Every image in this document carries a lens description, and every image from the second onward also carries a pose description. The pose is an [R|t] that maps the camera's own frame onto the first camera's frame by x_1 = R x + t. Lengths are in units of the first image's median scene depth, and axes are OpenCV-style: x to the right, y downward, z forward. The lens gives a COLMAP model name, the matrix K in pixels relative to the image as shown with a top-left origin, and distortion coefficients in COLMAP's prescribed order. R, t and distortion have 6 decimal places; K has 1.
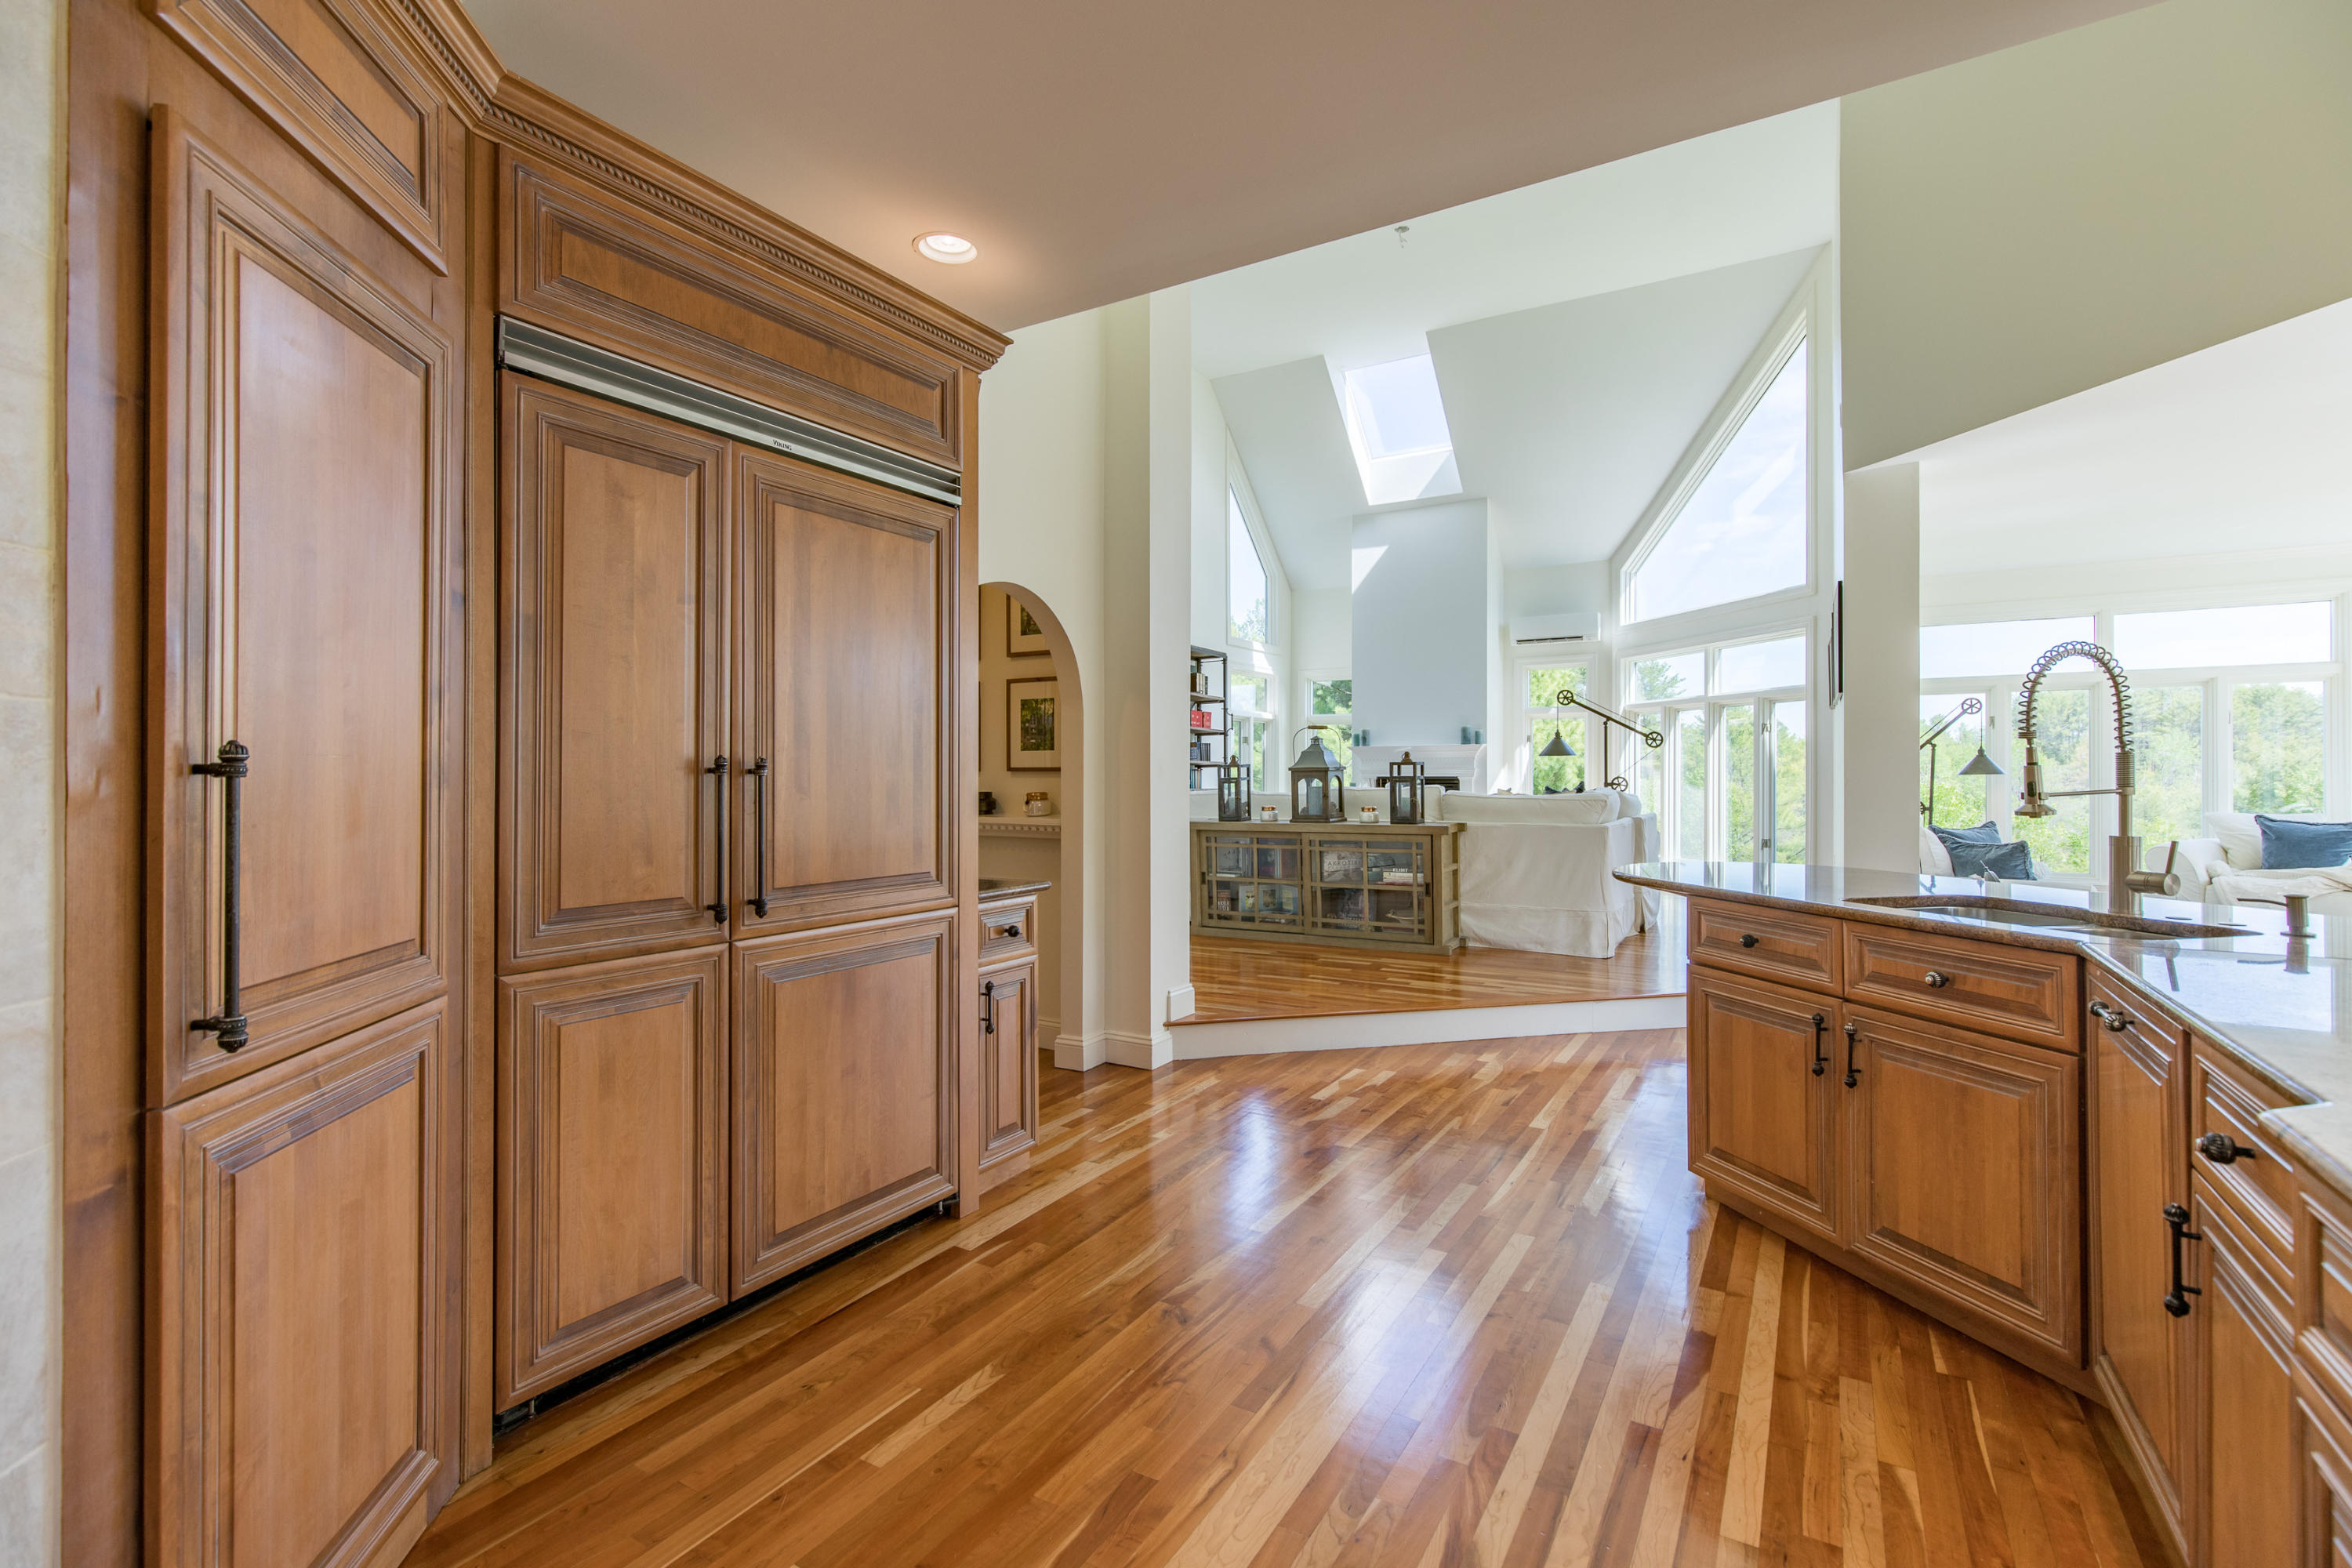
lens RADIAL K [[1062.1, 0, 1190.4], [0, 1062.1, 775.2], [0, 0, 1]] dist [0.001996, 0.000087]
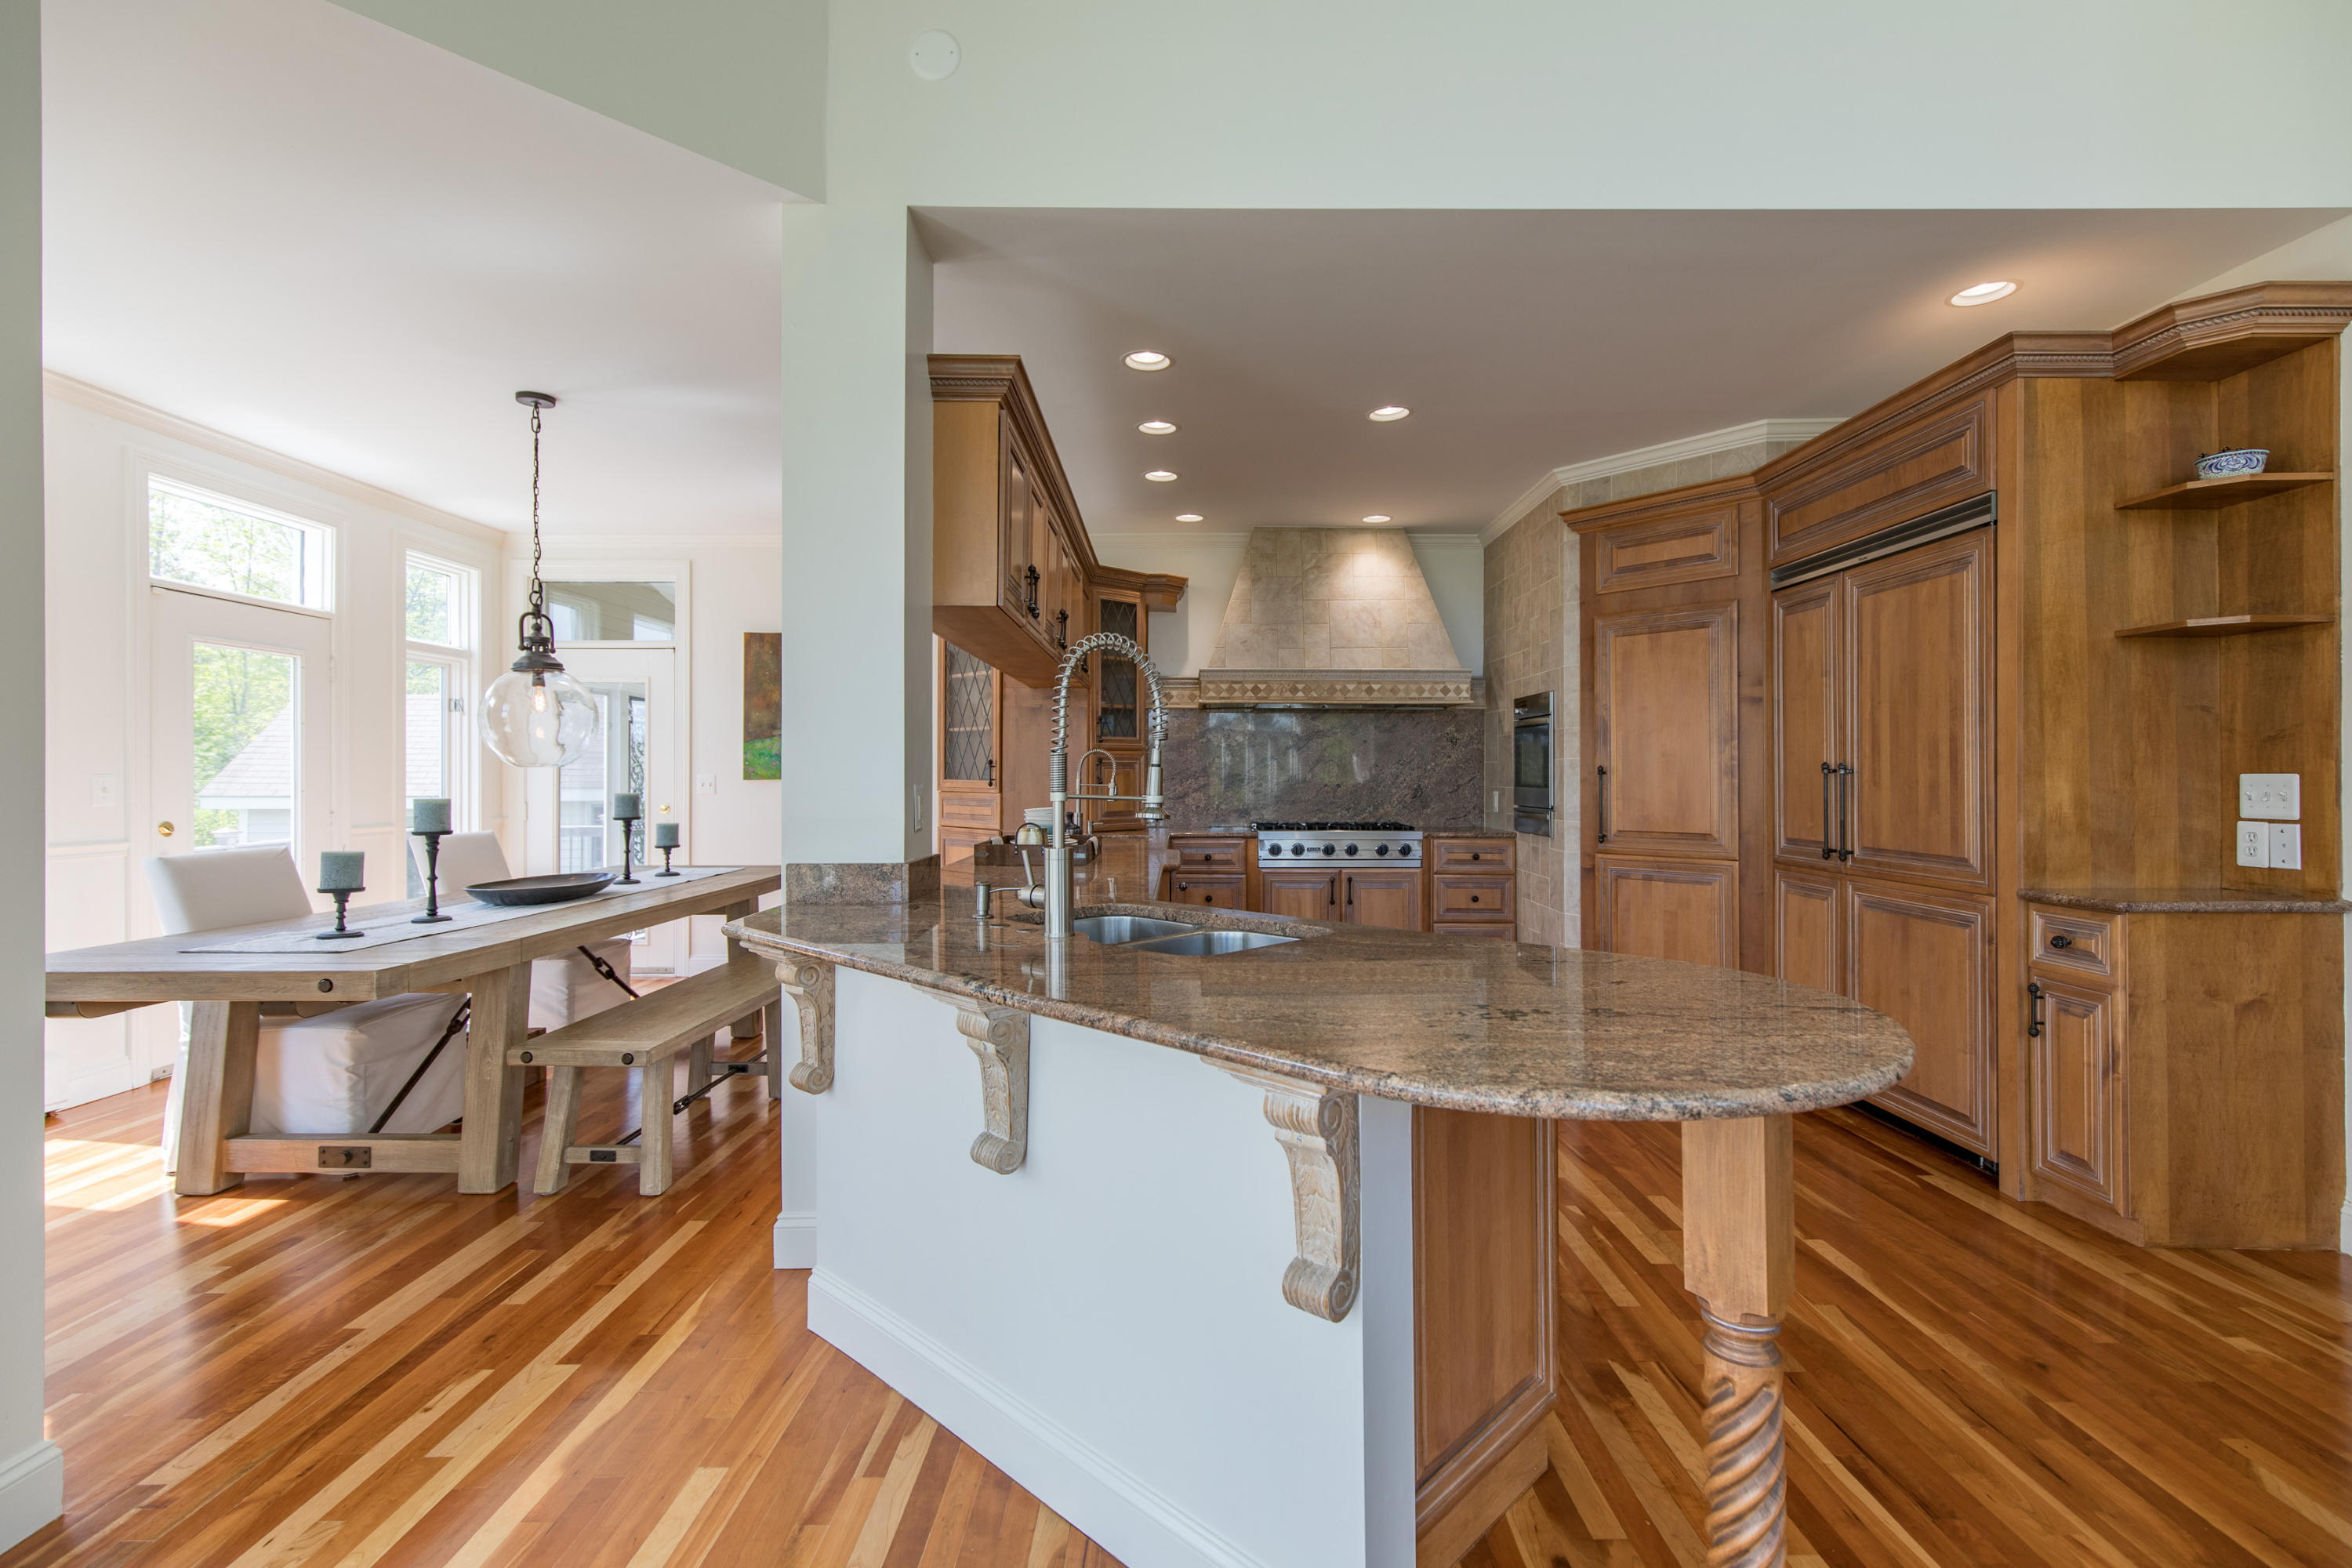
lens RADIAL K [[1062.1, 0, 1172.3], [0, 1062.1, 778.9], [0, 0, 1]] dist [0.001996, 0.000087]
pose [[-0.867839, 0.004765, -0.496822, 1.373632], [0.003006, 0.999986, 0.004341, -0.002348], [0.496836, 0.002274, -0.867841, 2.024572]]
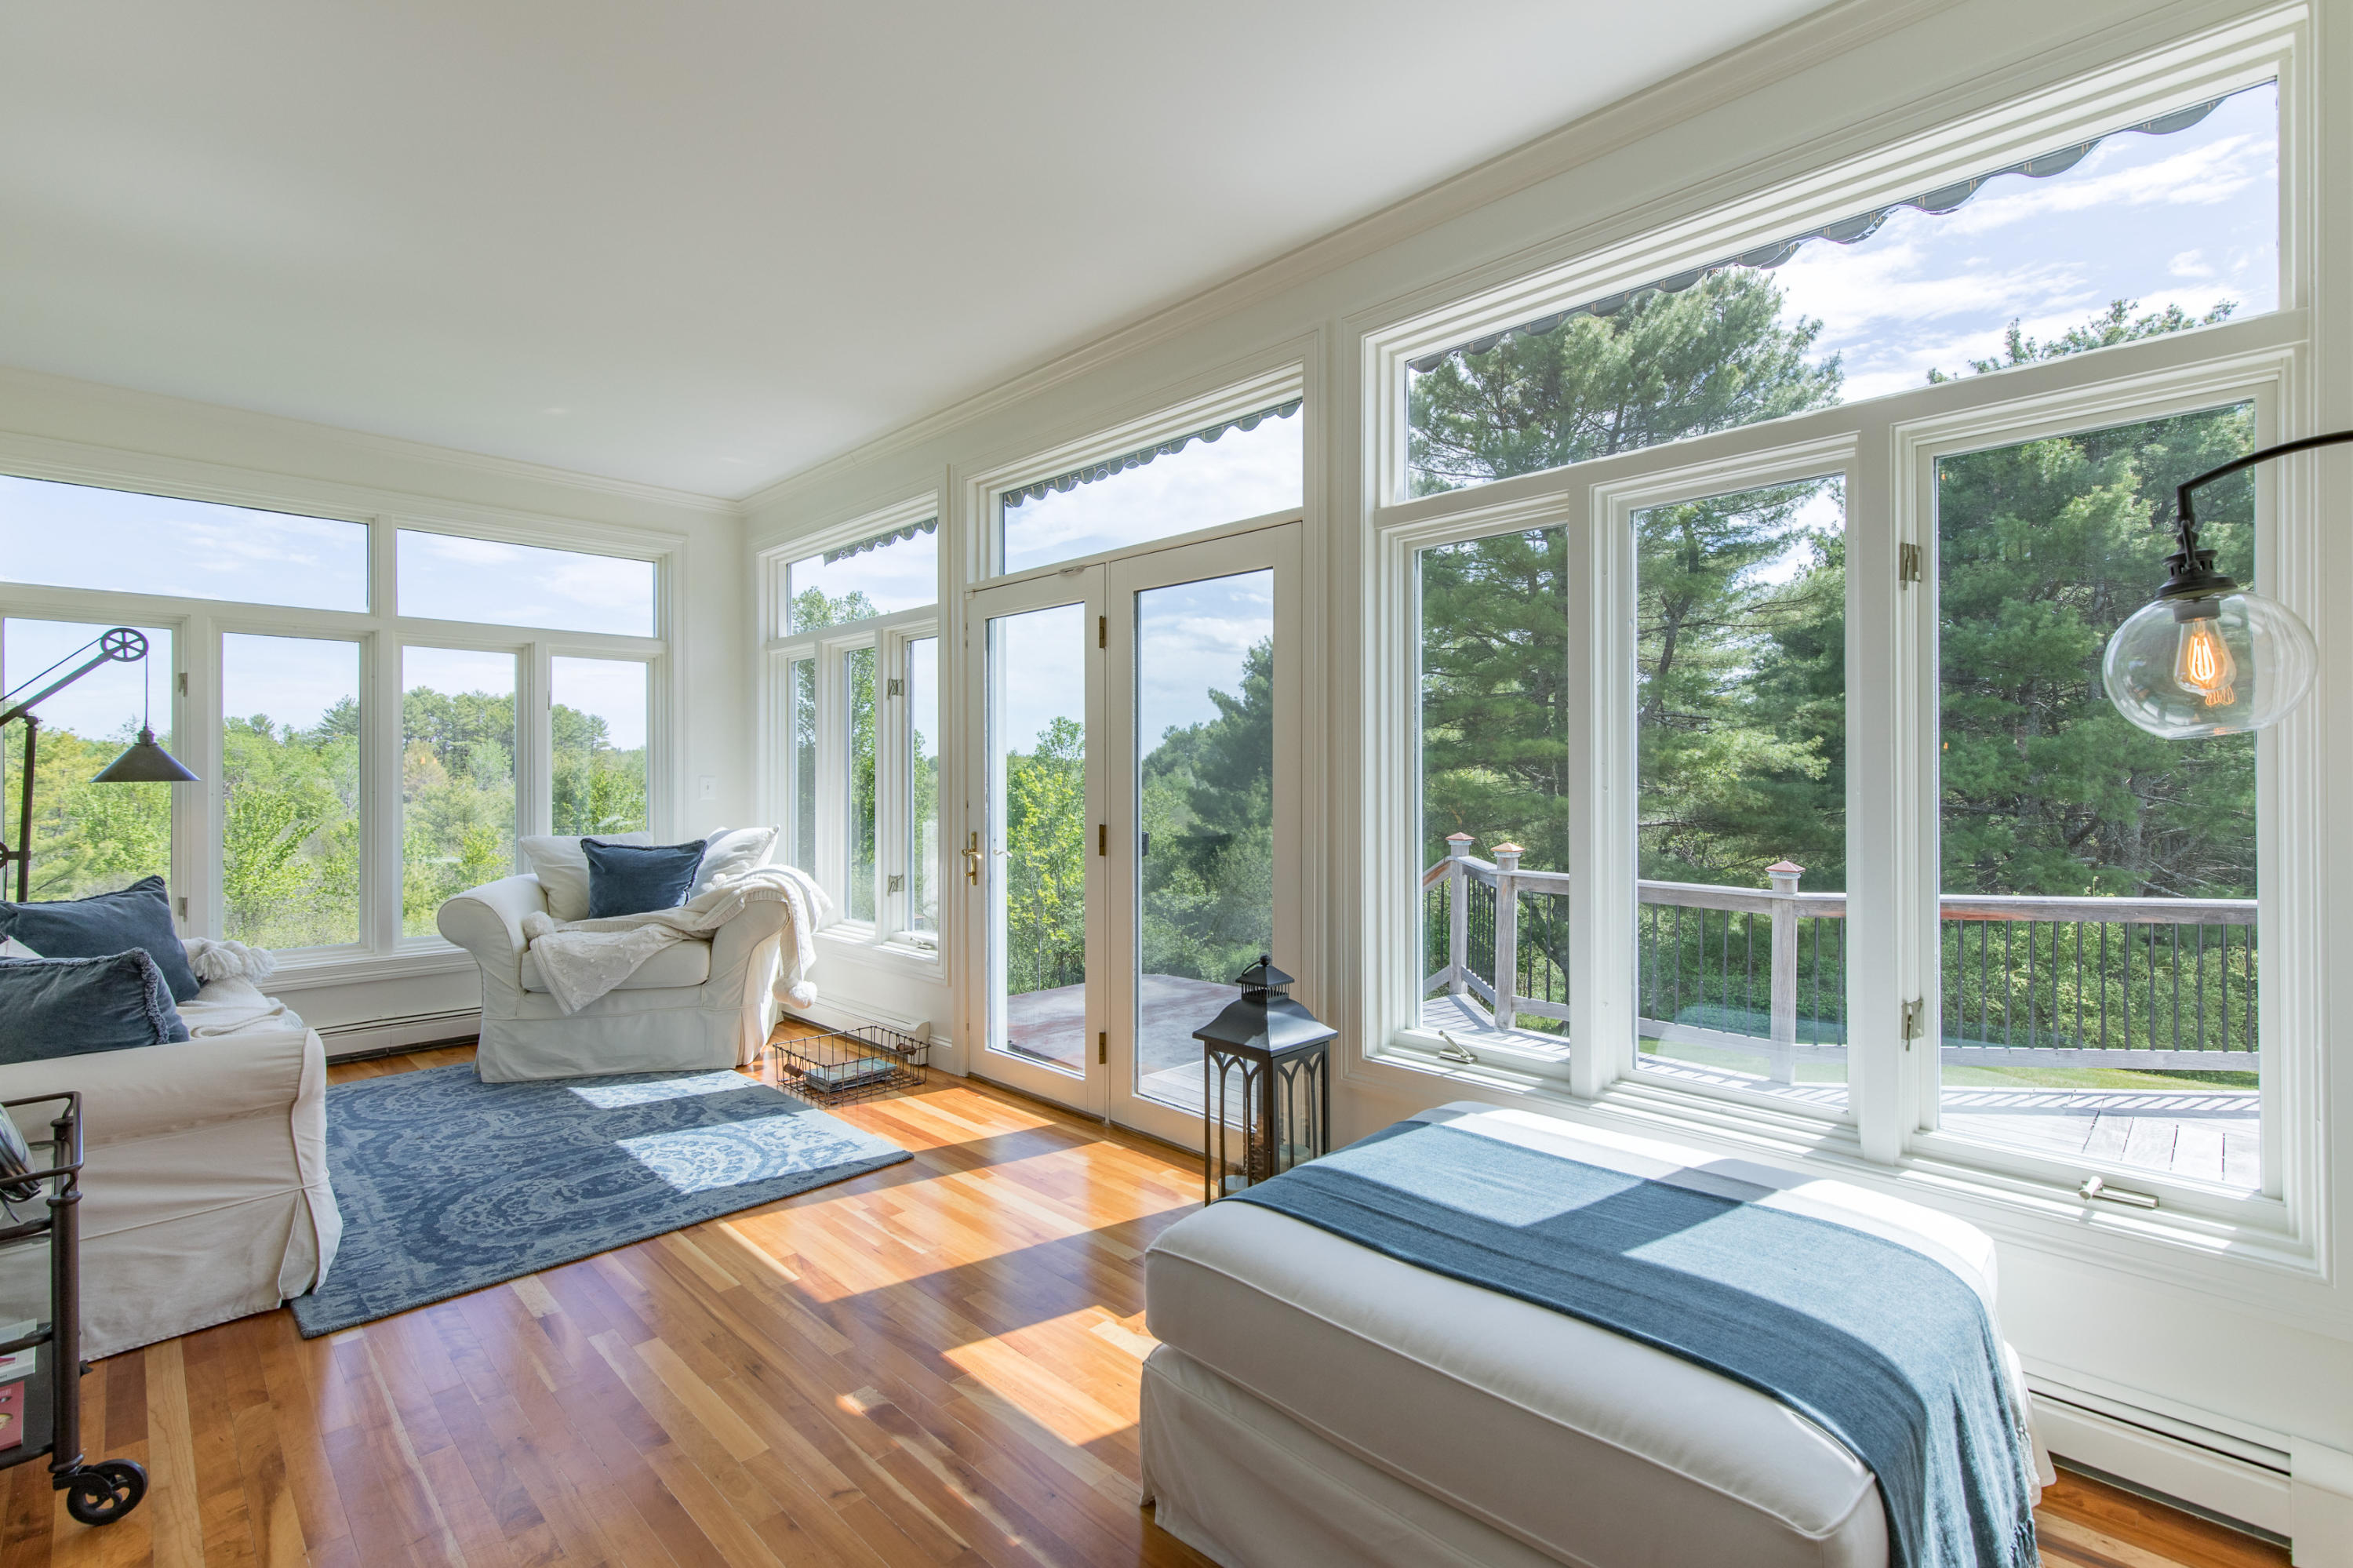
lens RADIAL K [[1062.6, 0, 1176.3], [0, 1062.6, 773.2], [0, 0, 1]] dist [0.001996, 0.000087]
pose [[0.247792, 0.006174, 0.968794, 0.229957], [0.001696, 0.999975, -0.006807, -0.000076], [-0.968812, 0.003329, 0.247775, 0.245106]]
